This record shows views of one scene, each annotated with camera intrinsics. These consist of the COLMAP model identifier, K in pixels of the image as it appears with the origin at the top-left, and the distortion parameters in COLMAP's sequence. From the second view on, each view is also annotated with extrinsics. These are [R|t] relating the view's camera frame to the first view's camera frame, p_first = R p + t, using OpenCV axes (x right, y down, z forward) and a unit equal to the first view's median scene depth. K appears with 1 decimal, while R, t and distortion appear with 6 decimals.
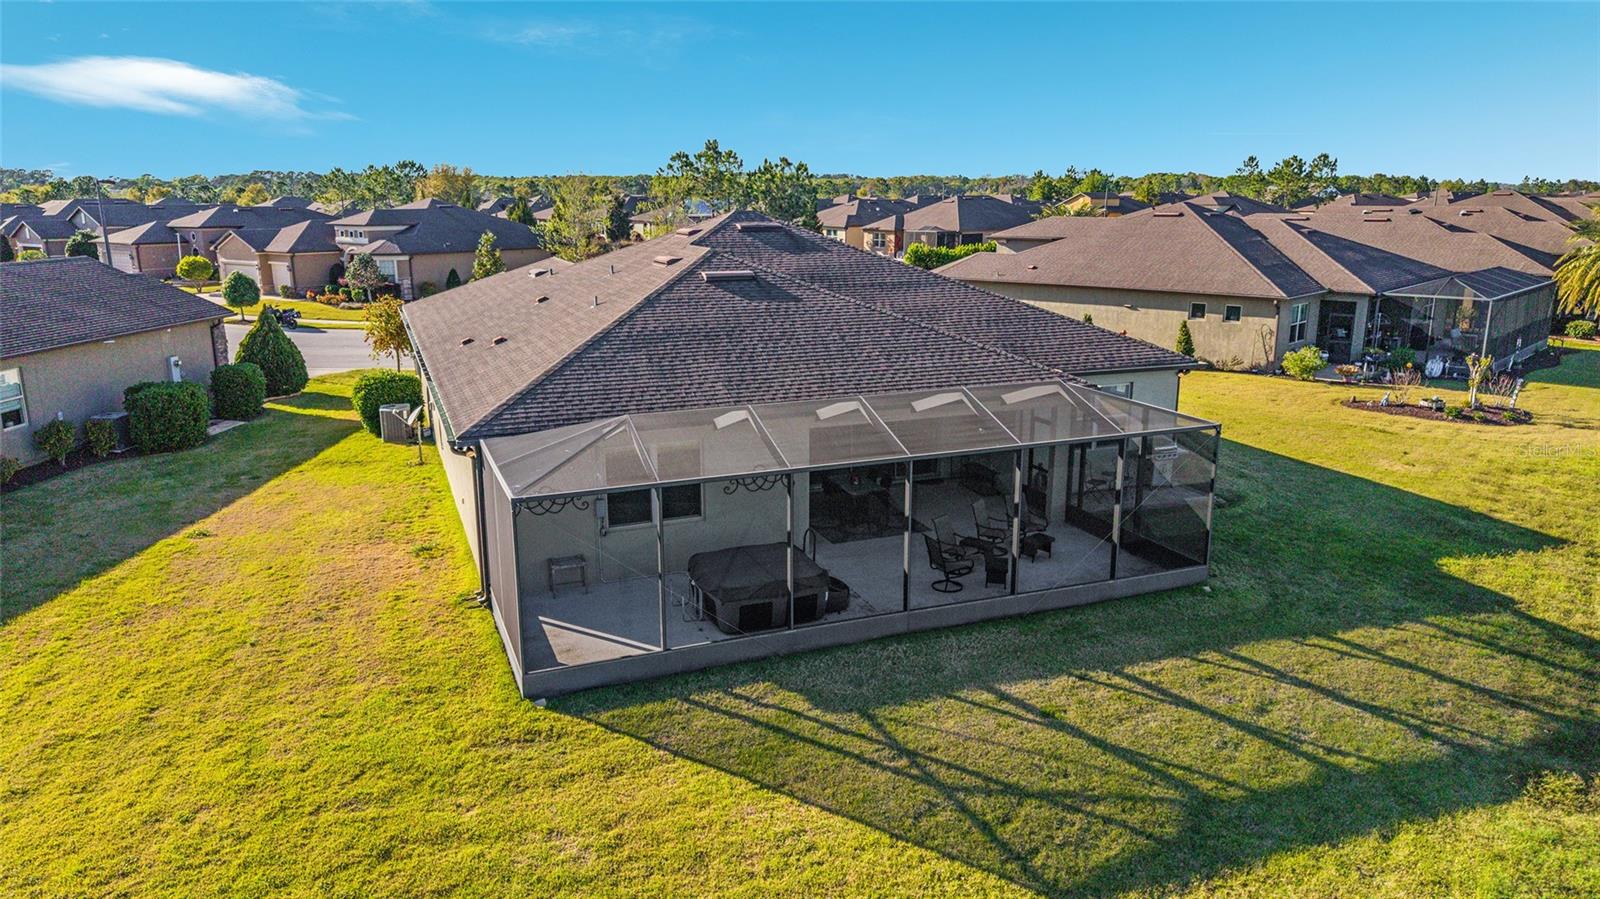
lens RADIAL K [[1074.6, 0, 798.0], [0, 1074.6, 428.2], [0, 0, 1]] dist [0.042372, -0.047993]
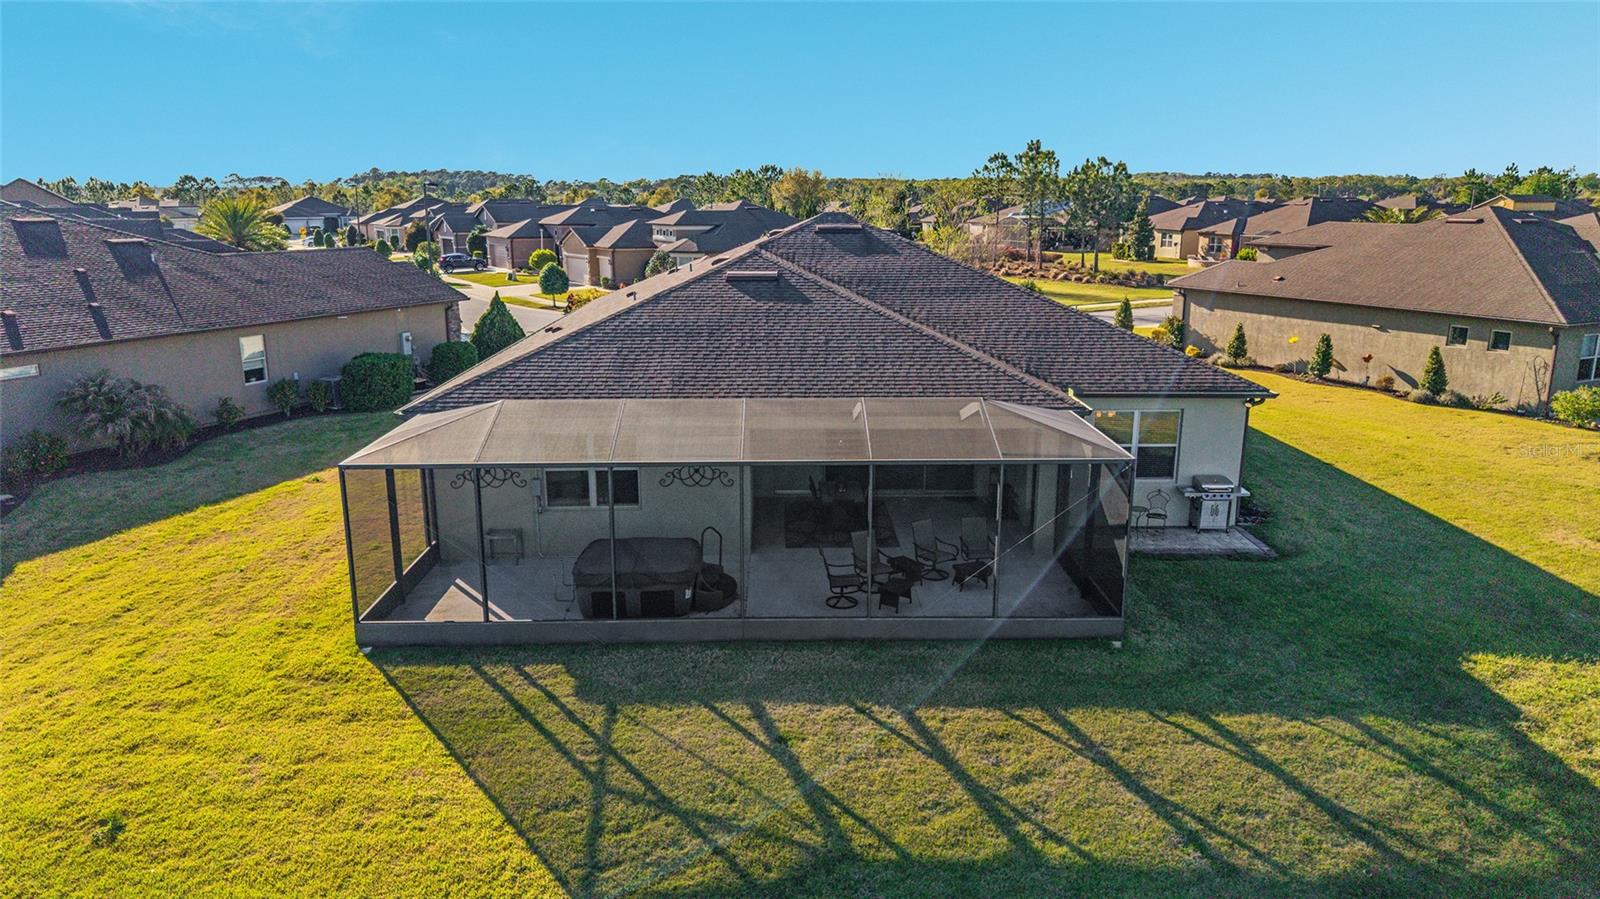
lens RADIAL K [[1074.6, 0, 798.0], [0, 1074.6, 428.2], [0, 0, 1]] dist [0.042372, -0.047993]
pose [[0.935084, 0.077132, -0.345932, 0.347479], [-0.077618, 0.996905, 0.012470, -0.014621], [0.345823, 0.015190, 0.938177, 0.065326]]
